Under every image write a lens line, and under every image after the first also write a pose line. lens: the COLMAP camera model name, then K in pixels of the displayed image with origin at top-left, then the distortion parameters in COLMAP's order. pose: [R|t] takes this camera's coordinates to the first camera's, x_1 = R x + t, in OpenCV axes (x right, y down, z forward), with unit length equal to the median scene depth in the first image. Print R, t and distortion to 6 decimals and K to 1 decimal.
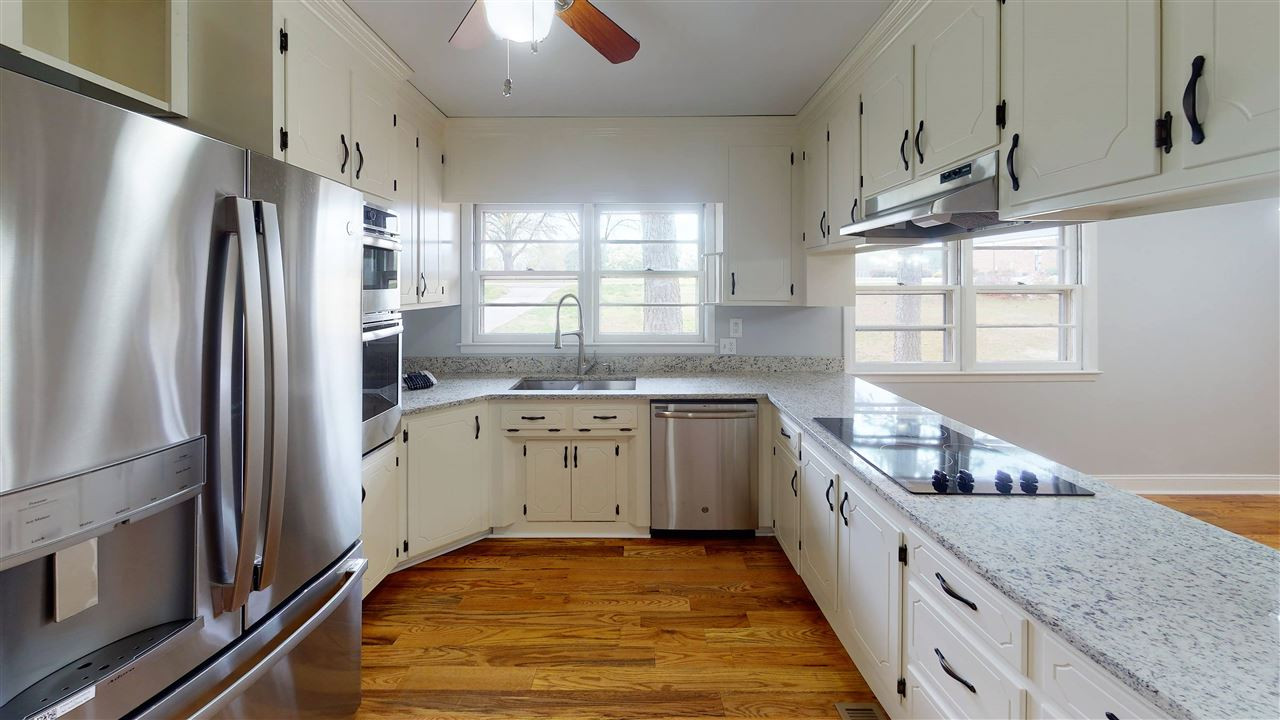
lens RADIAL K [[472.6, 0, 637.9], [0, 472.6, 342.9], [0, 0, 1]] dist [0.001923, 0.000017]
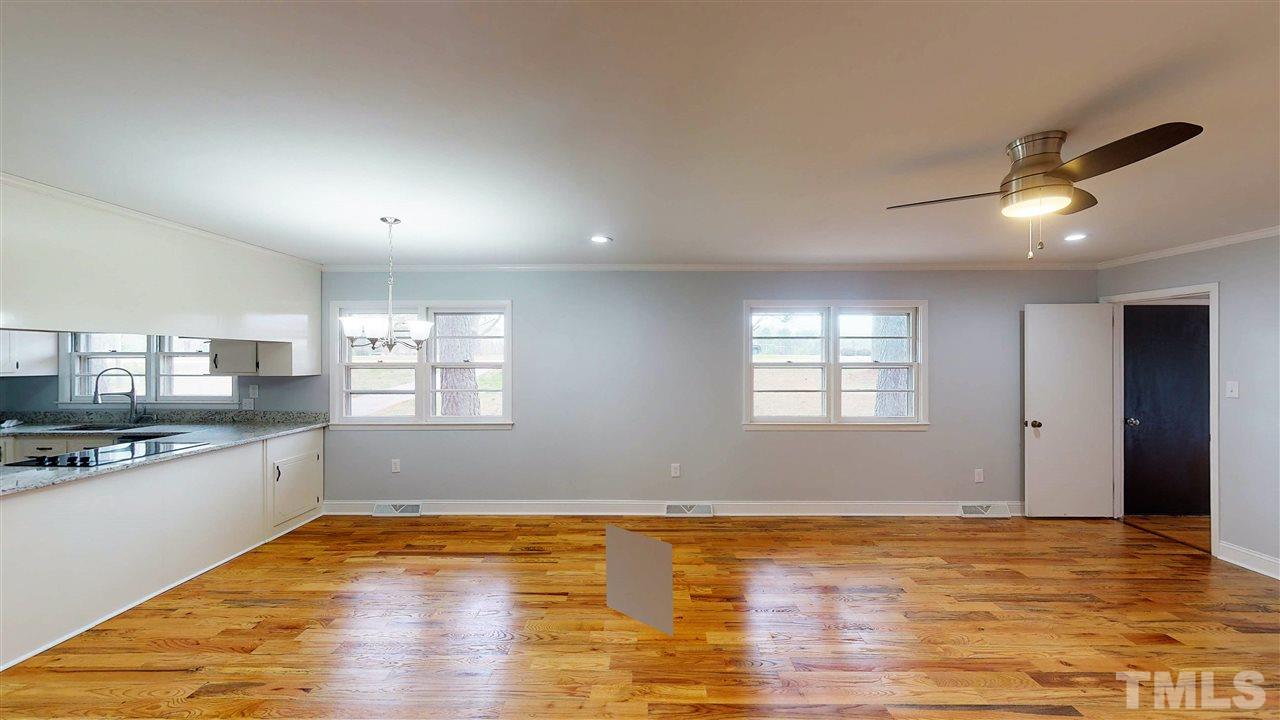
lens RADIAL K [[467.6, 0, 637.7], [0, 467.6, 355.5], [0, 0, 1]] dist [0.002718, -0.000098]
pose [[0.999592, -0.002728, -0.028440, 1.543236], [-0.001087, 0.991077, -0.133286, 0.053495], [0.028550, 0.133262, 0.990670, -0.429339]]
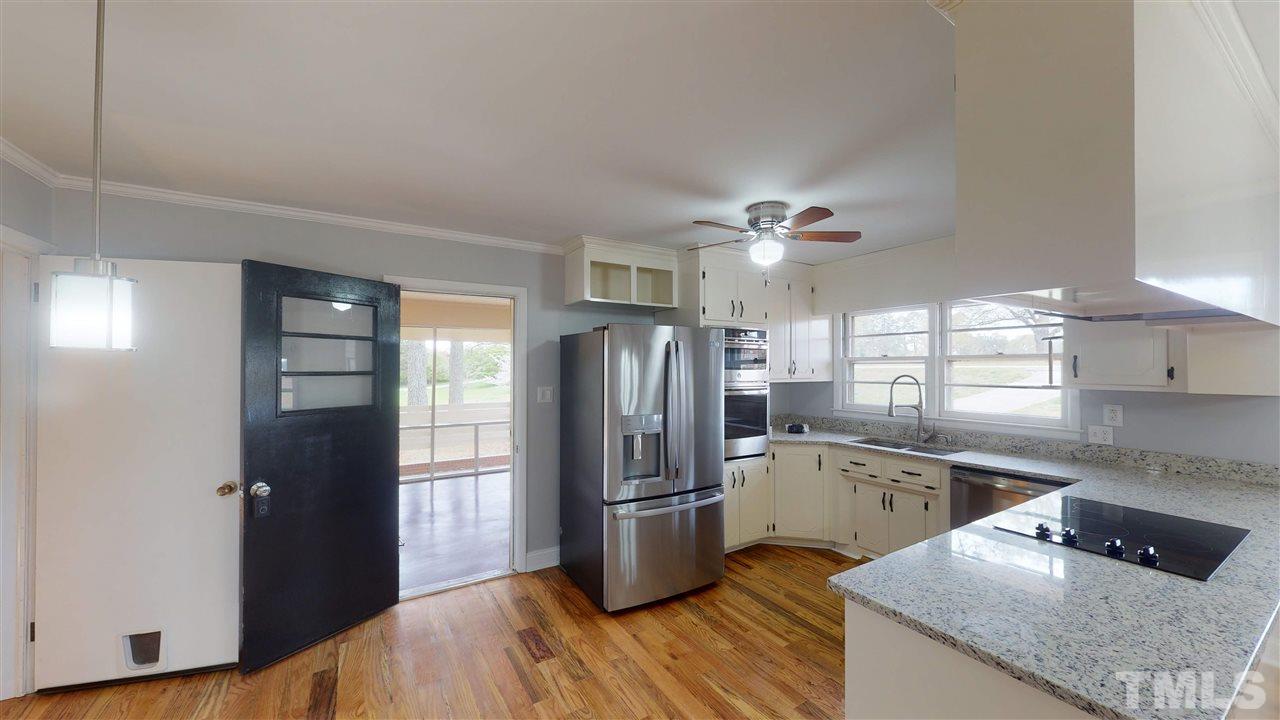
lens RADIAL K [[467.6, 0, 637.7], [0, 467.6, 355.5], [0, 0, 1]] dist [0.002718, -0.000098]
pose [[0.512897, -0.024633, -0.858097, 0.556987], [-0.105827, 0.990149, -0.091678, 0.035600], [0.851902, 0.137831, 0.505238, -0.243946]]
